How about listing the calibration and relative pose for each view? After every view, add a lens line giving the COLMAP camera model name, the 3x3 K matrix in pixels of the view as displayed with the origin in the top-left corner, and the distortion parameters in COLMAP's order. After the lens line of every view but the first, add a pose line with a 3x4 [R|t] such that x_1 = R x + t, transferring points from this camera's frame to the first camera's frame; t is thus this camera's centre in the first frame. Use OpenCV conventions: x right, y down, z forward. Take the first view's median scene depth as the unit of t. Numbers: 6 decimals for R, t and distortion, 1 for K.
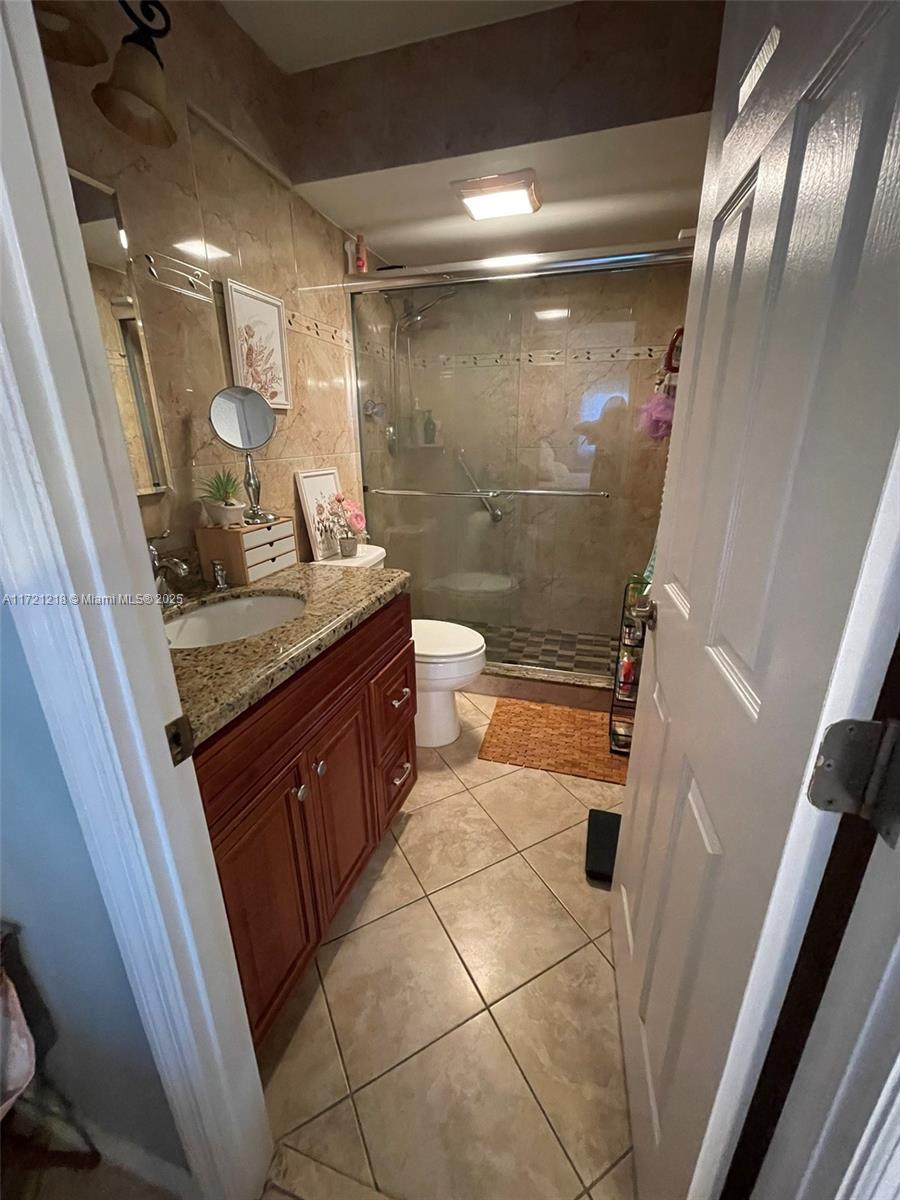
lens RADIAL K [[481.4, 0, 449.7], [0, 481.4, 595.8], [0, 0, 1]] dist [-0.003127, 0.001240]
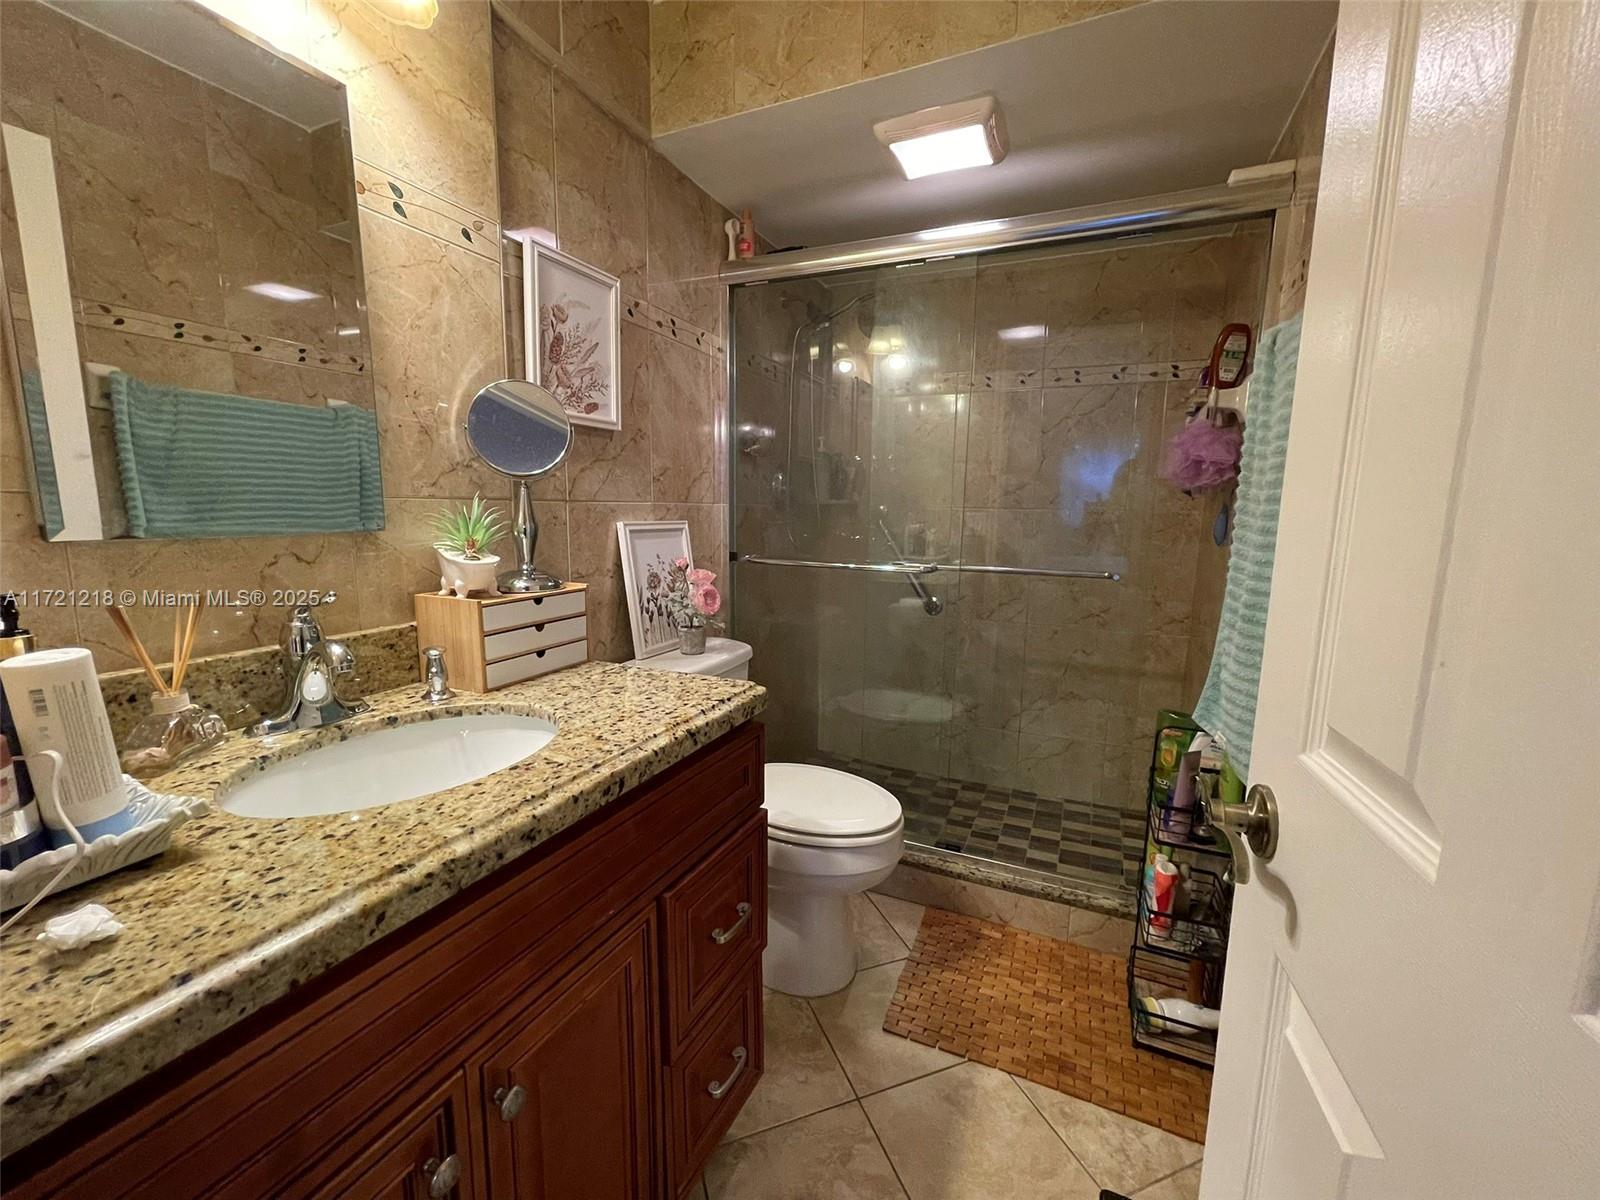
lens RADIAL K [[641.9, 0, 801.2], [0, 641.9, 598.9], [0, 0, 1]] dist [-0.003127, 0.001240]
pose [[0.991792, 0.040858, -0.121155, 0.040505], [-0.061945, 0.982483, -0.175755, -0.017722], [0.111851, 0.181817, 0.976950, 0.205734]]
